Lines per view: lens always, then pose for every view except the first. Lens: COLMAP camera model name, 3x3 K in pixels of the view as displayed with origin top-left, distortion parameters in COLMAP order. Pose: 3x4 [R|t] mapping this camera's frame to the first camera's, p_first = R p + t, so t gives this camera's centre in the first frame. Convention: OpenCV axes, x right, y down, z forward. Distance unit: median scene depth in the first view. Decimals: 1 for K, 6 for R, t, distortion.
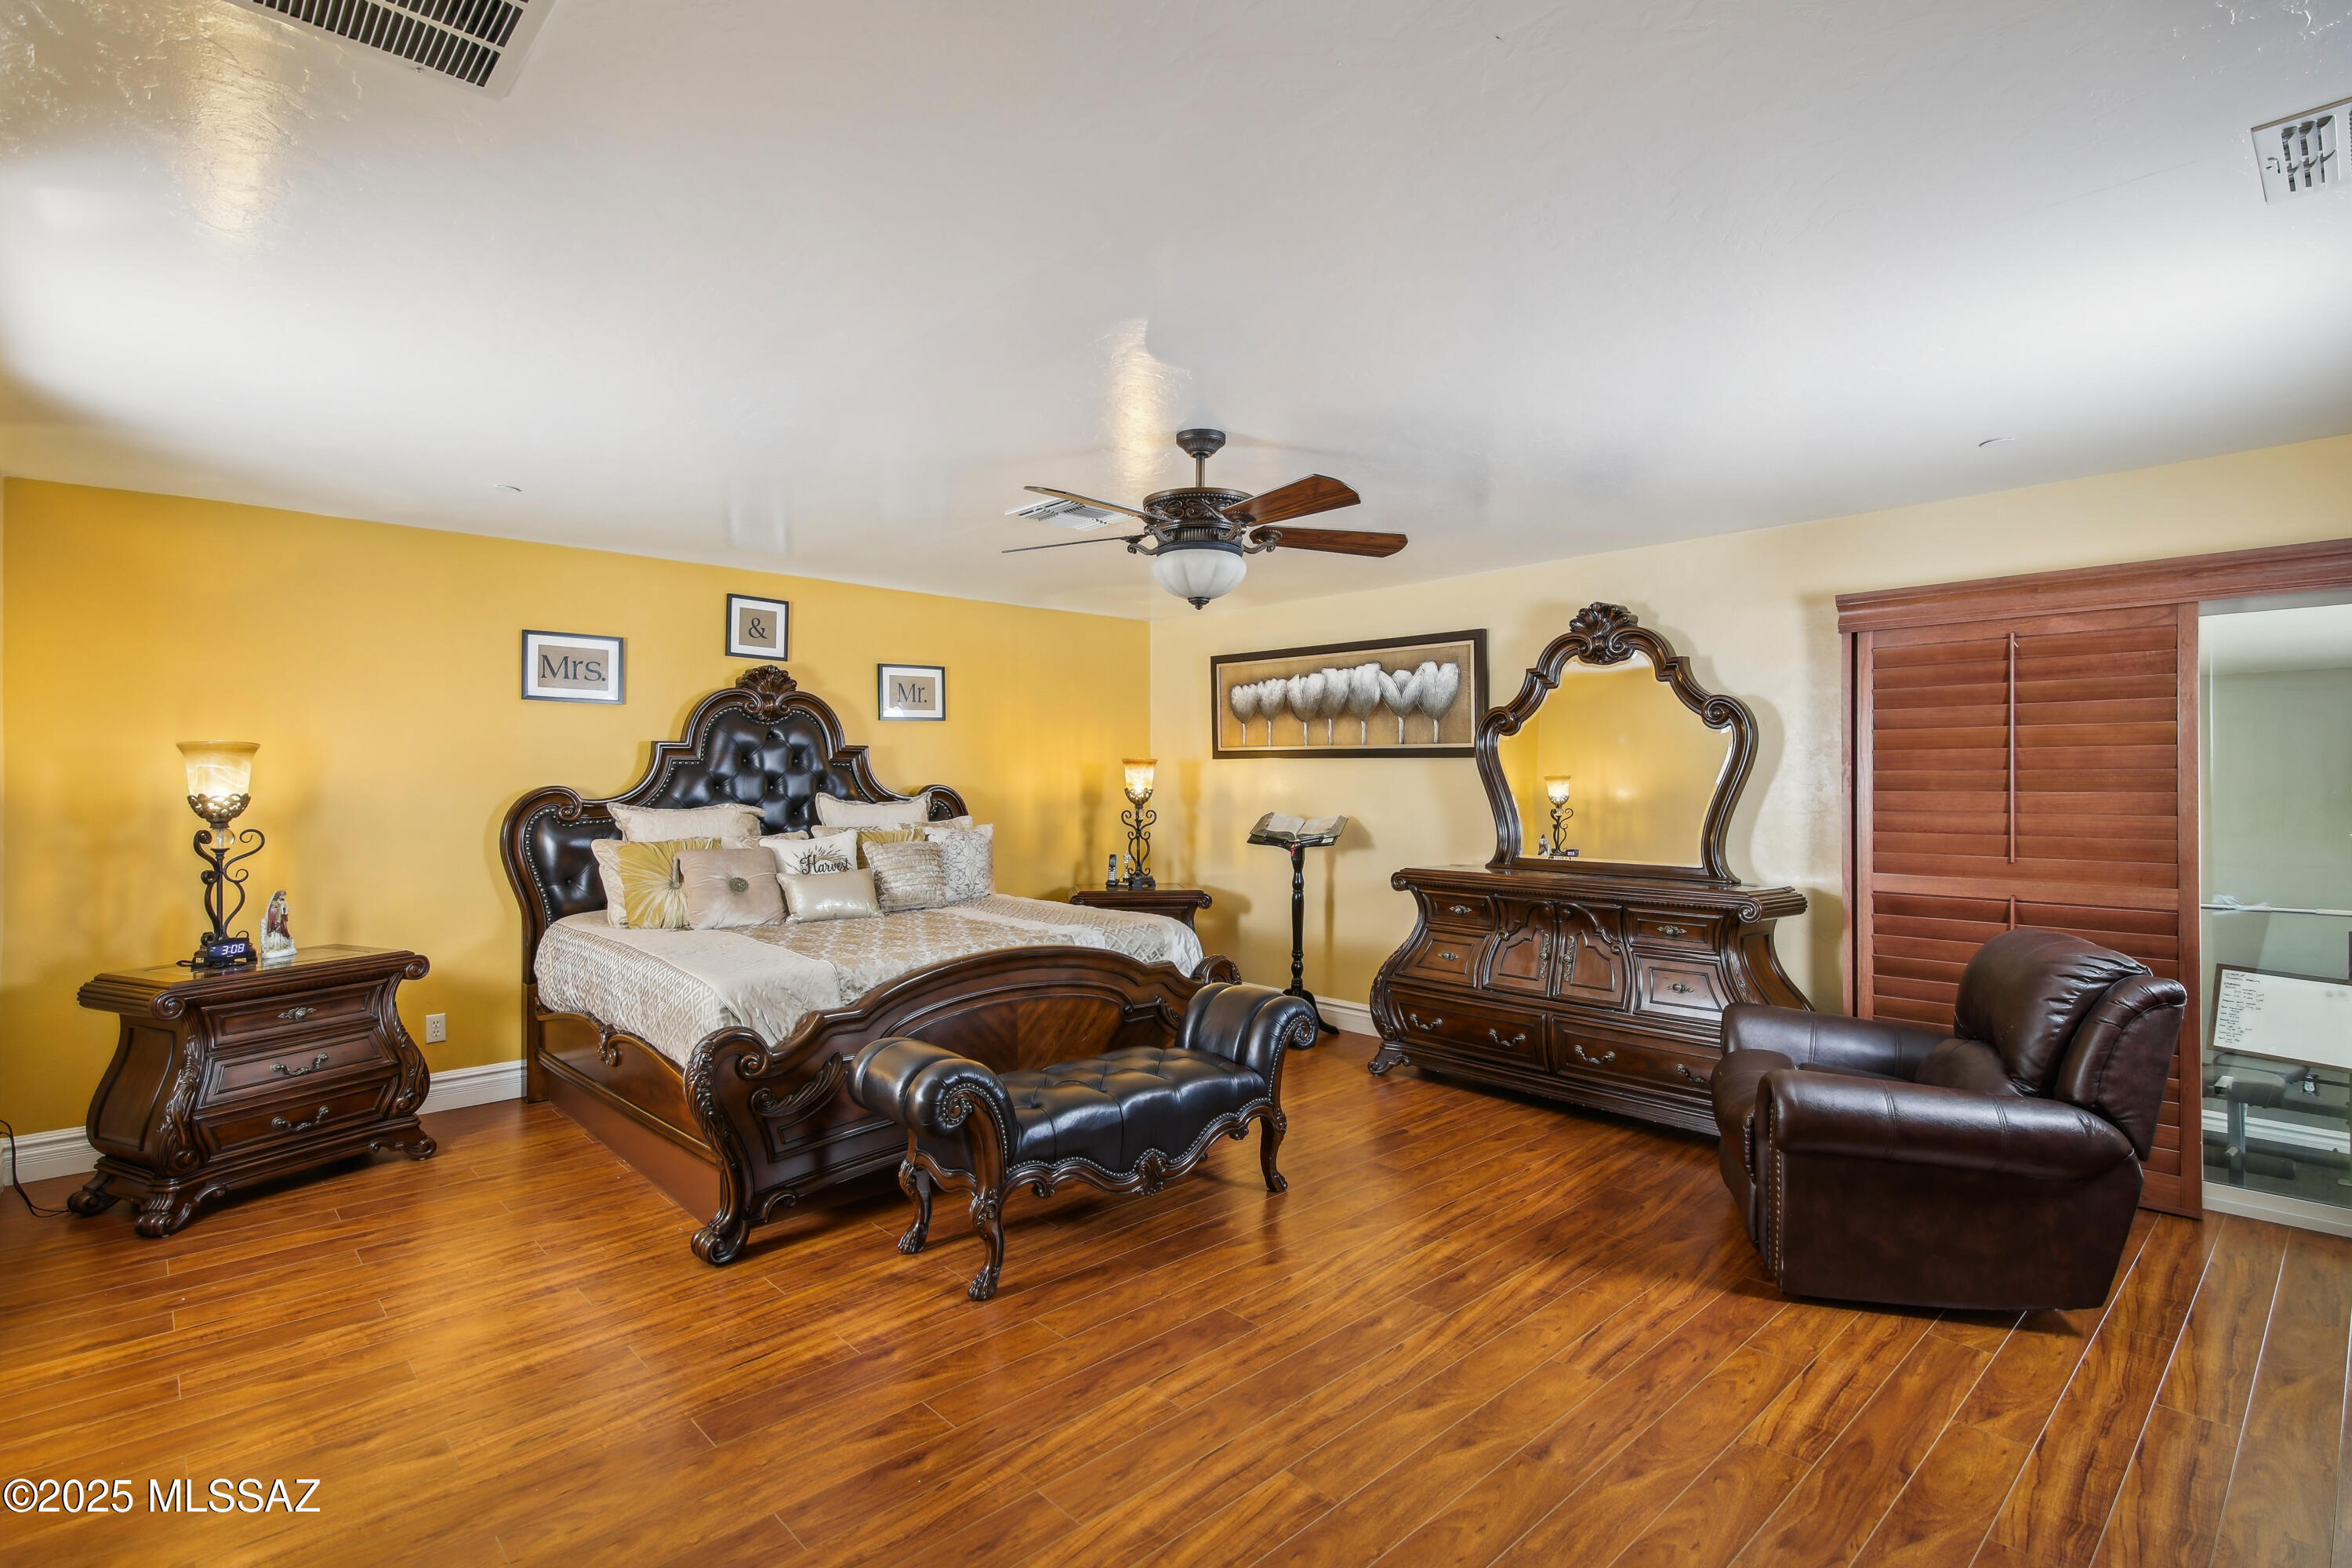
lens RADIAL K [[1111.8, 0, 1176.0], [0, 1111.8, 784.0], [0, 0, 1]] dist [-0.000425, -0.000513]
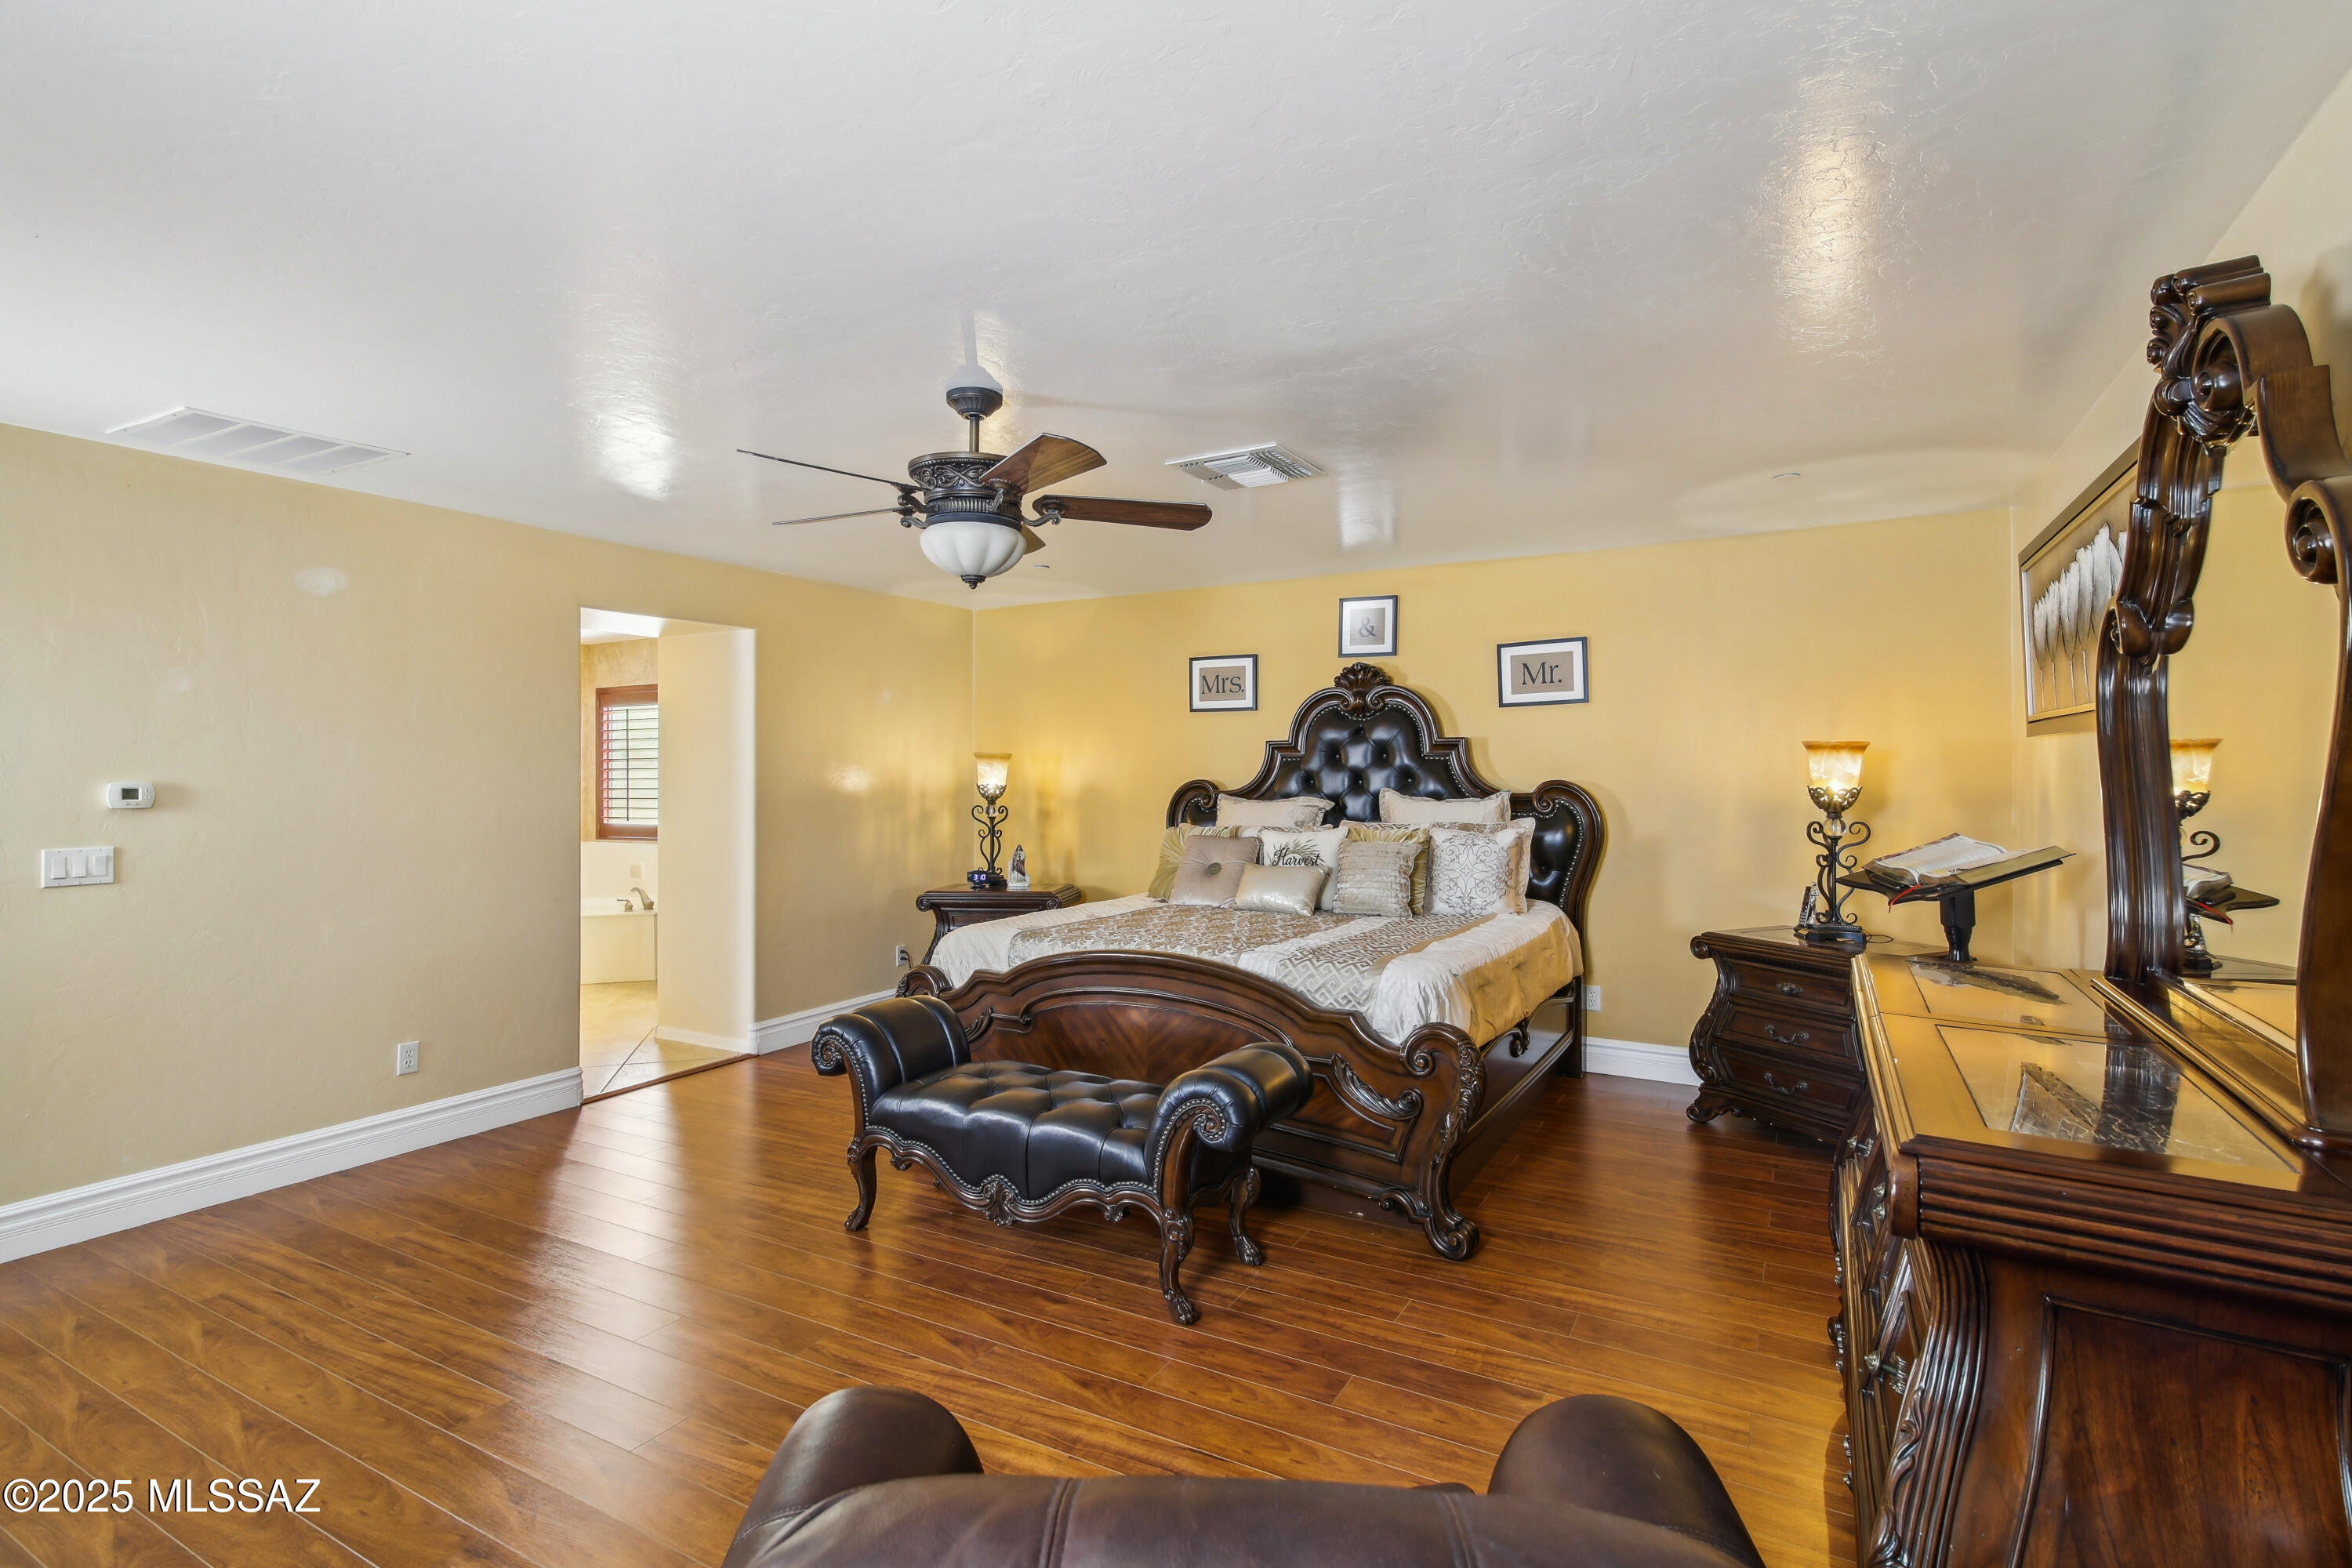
lens RADIAL K [[1111.8, 0, 1176.0], [0, 1111.8, 784.0], [0, 0, 1]] dist [-0.000425, -0.000513]
pose [[0.291409, 0.006601, -0.956576, 0.577053], [-0.003025, 0.999978, 0.005979, -0.001137], [0.956594, 0.001151, 0.291423, 0.558920]]
